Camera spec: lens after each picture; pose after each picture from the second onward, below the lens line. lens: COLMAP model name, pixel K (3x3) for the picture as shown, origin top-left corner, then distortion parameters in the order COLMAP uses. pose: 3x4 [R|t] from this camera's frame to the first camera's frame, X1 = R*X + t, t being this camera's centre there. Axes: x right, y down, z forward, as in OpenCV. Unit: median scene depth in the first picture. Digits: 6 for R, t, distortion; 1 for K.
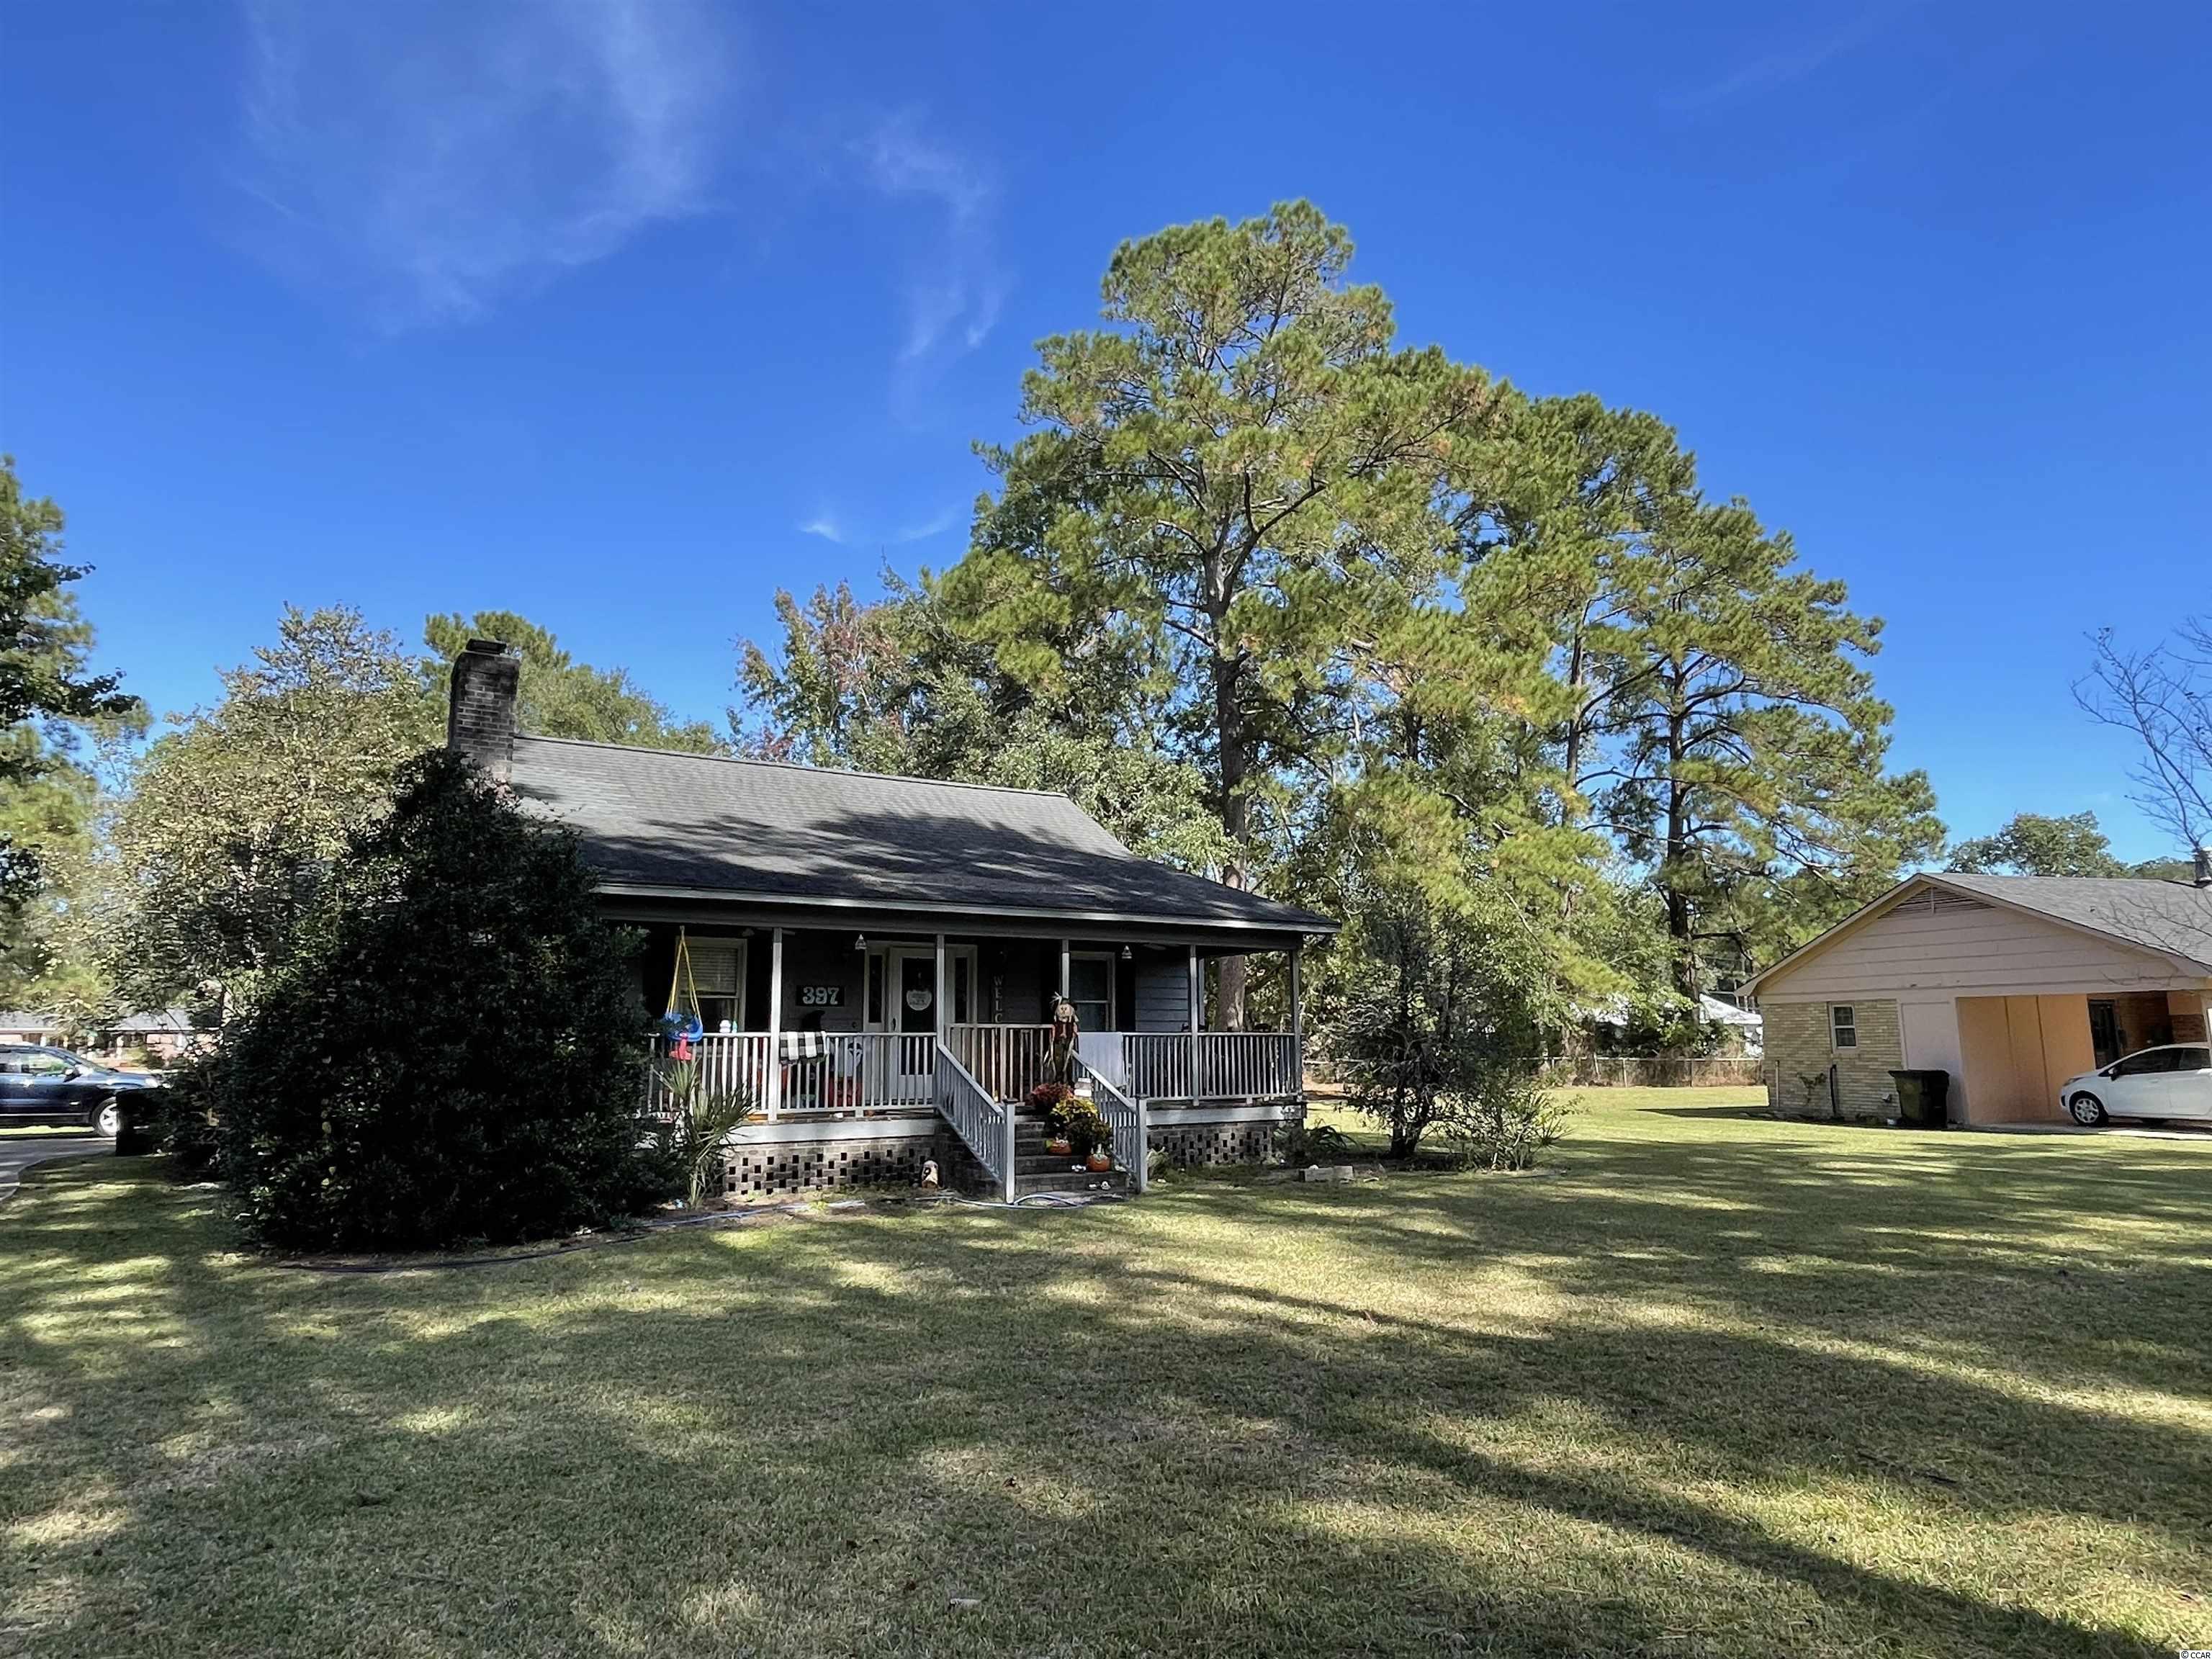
lens RADIAL K [[1323.3, 0, 1107.4], [0, 1323.3, 888.4], [0, 0, 1]] dist [0.006425, 0.000344]
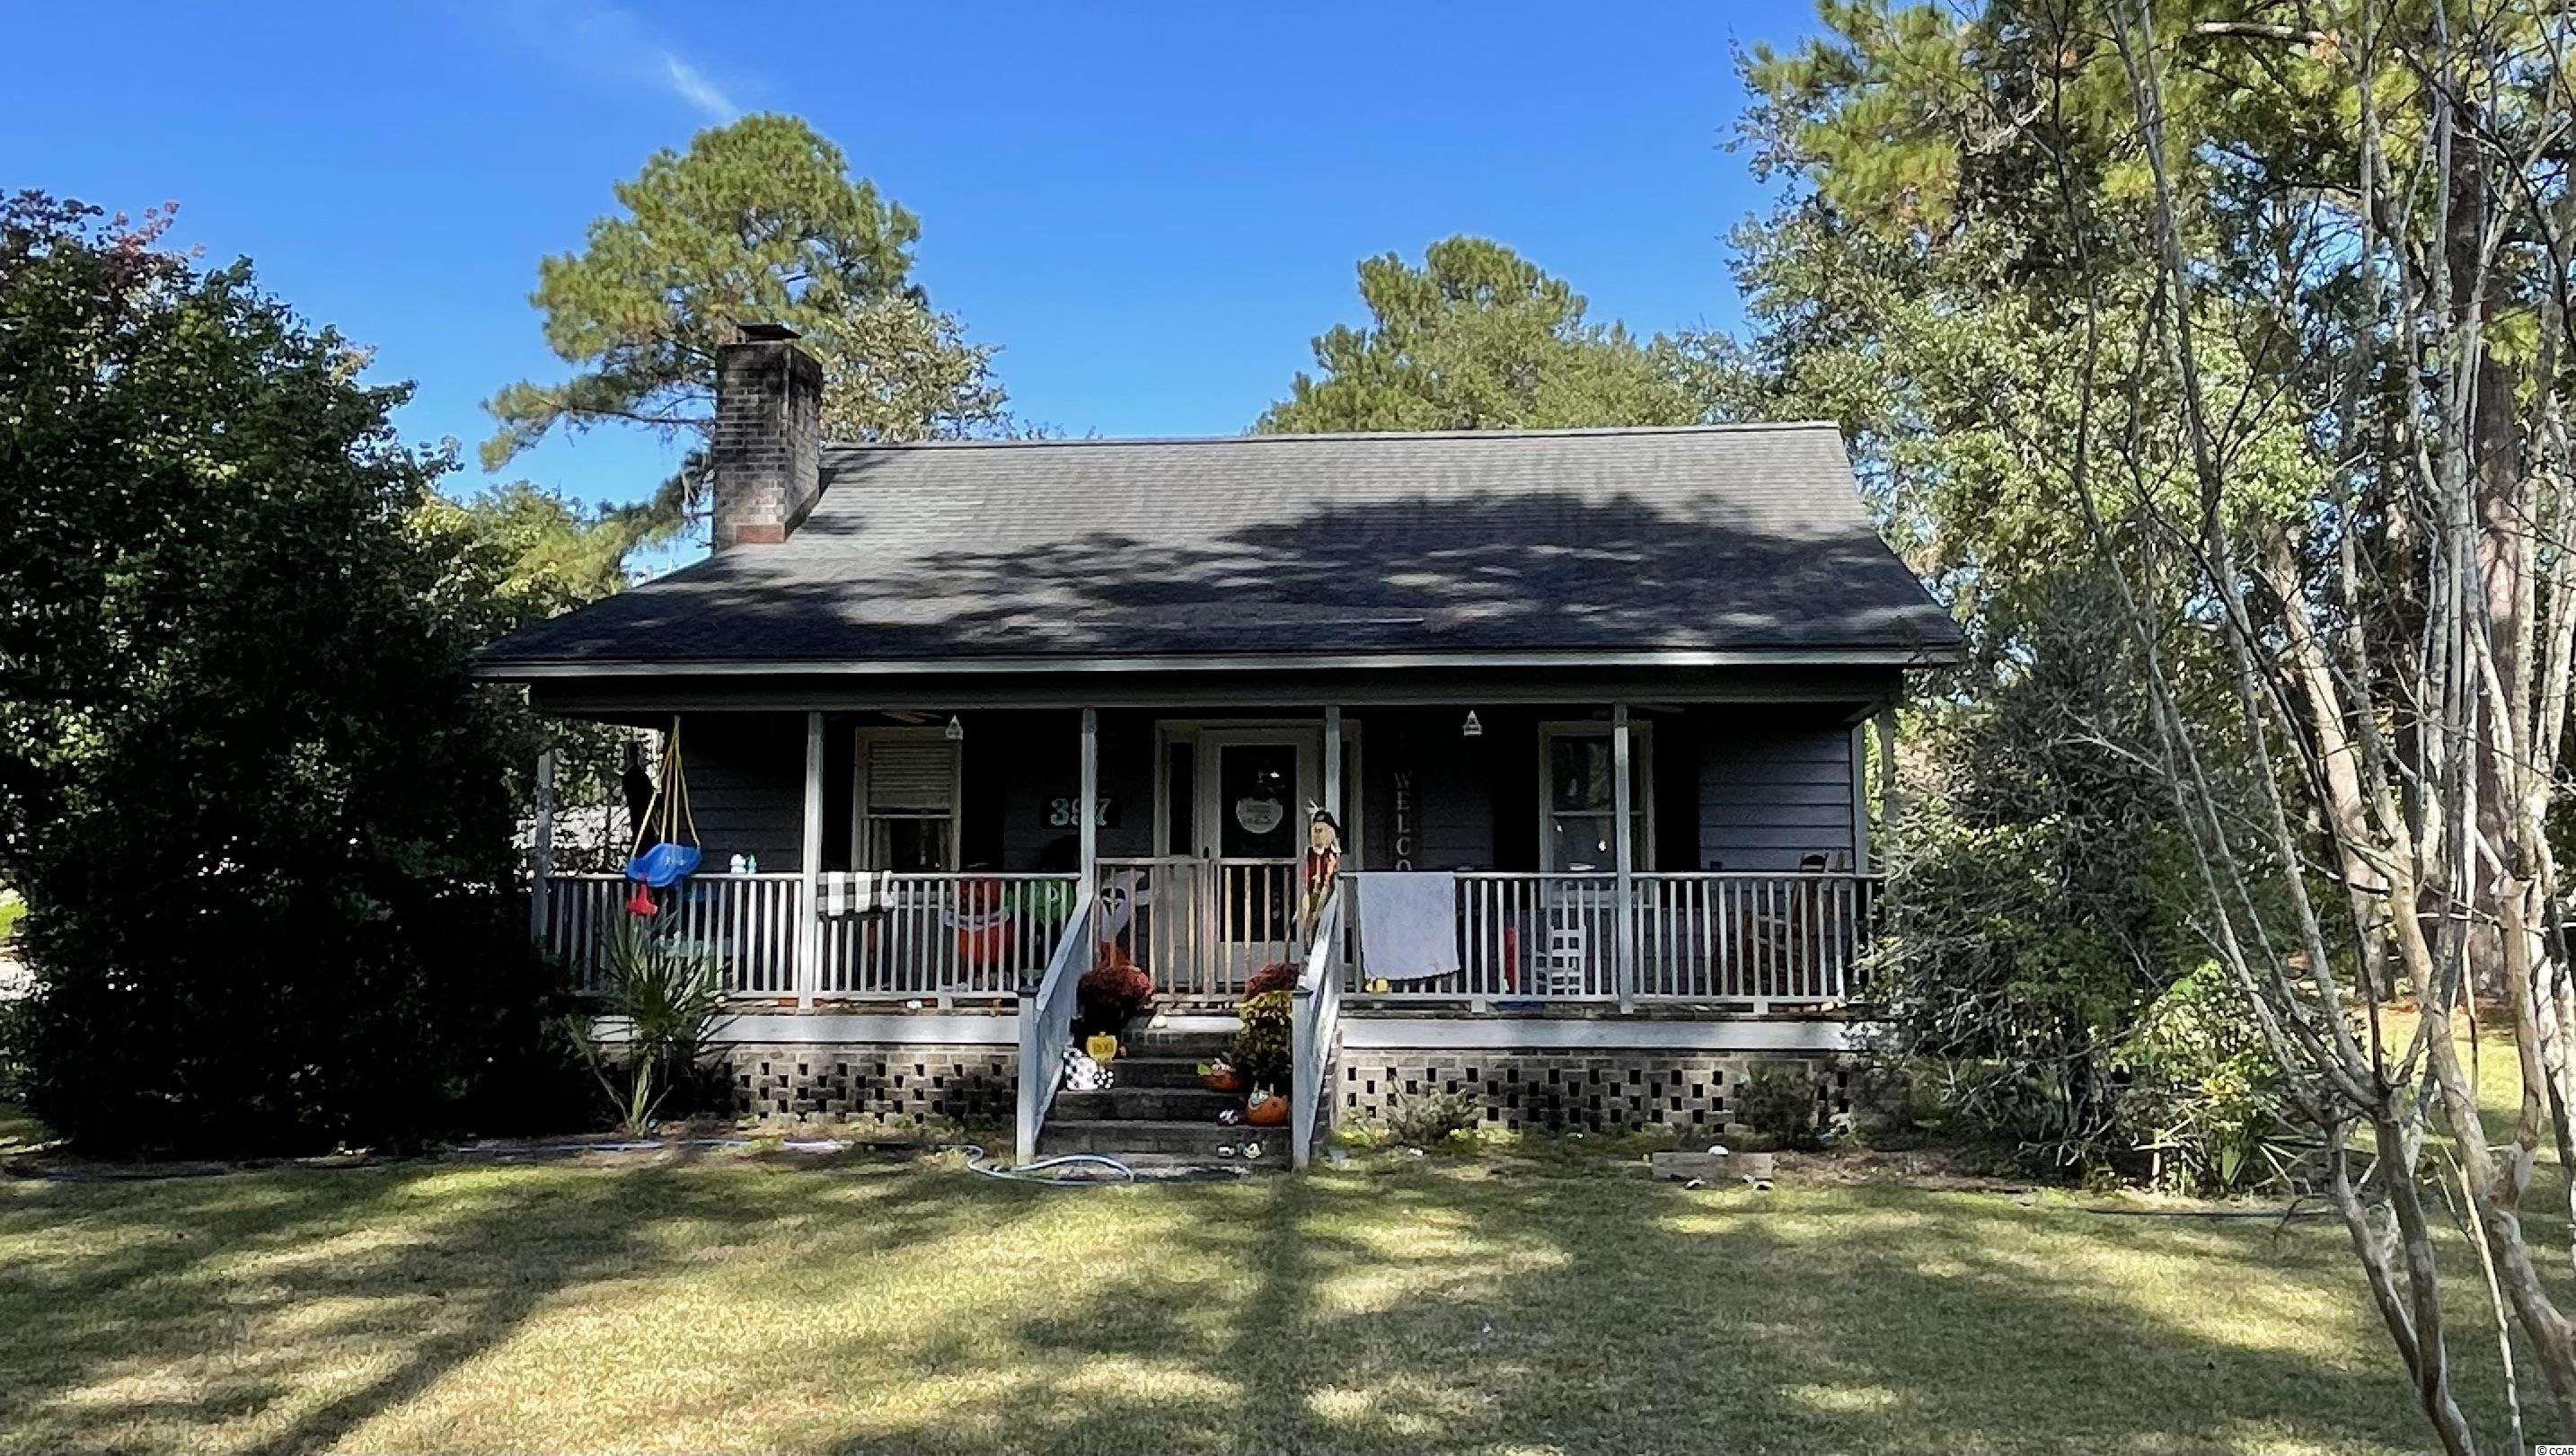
lens RADIAL K [[2185.2, 0, 1336.6], [0, 2185.2, 720.9], [0, 0, 1]] dist [0.002110, 0.000150]
pose [[0.776611, -0.043178, -0.628499, 0.597590], [0.070458, 0.997342, 0.018545, 0.031492], [0.626028, -0.058685, 0.777589, 0.320522]]
